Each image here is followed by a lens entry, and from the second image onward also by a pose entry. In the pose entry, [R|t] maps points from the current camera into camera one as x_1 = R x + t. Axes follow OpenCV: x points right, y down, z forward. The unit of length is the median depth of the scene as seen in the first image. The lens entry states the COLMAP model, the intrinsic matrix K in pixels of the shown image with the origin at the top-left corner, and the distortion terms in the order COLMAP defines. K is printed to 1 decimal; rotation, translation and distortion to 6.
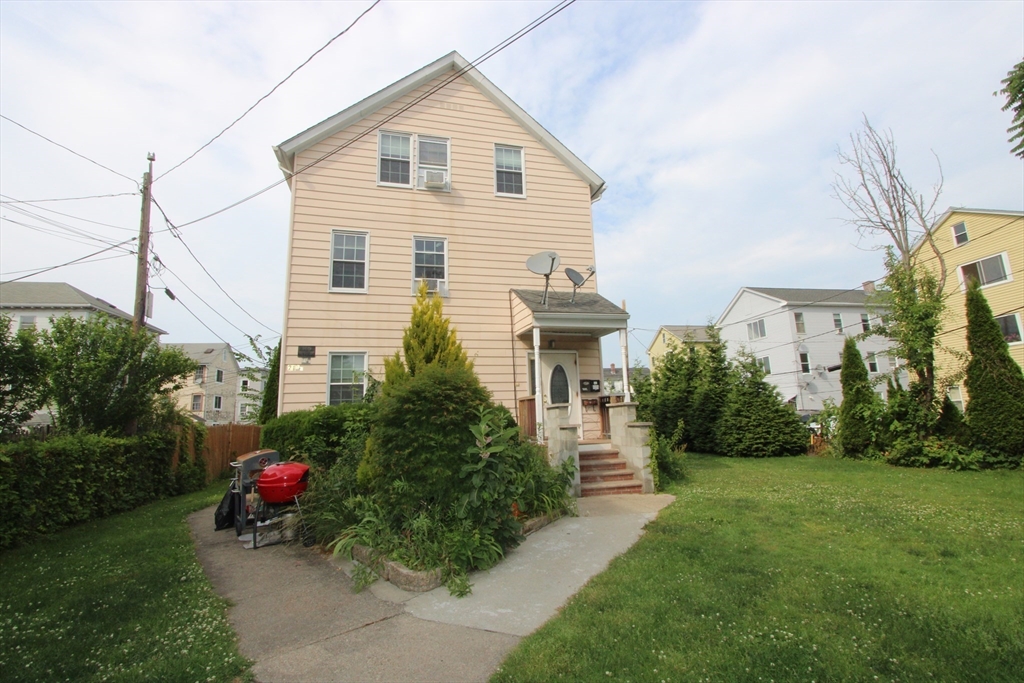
lens RADIAL K [[469.5, 0, 512.9], [0, 469.5, 340.5], [0, 0, 1]] dist [-0.009081, -0.000166]
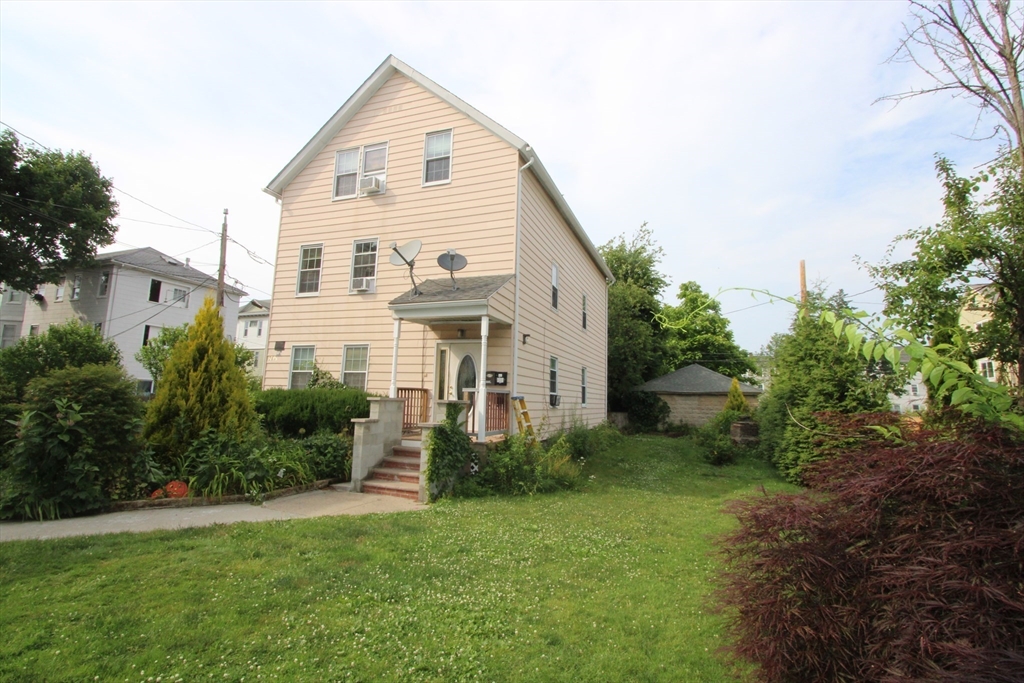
lens RADIAL K [[469.5, 0, 514.6], [0, 469.5, 340.2], [0, 0, 1]] dist [-0.009081, -0.000166]
pose [[0.817604, -0.015816, -0.575564, 0.738984], [0.043061, 0.998503, 0.033732, -0.006309], [0.574169, -0.052363, 0.817061, 0.291420]]
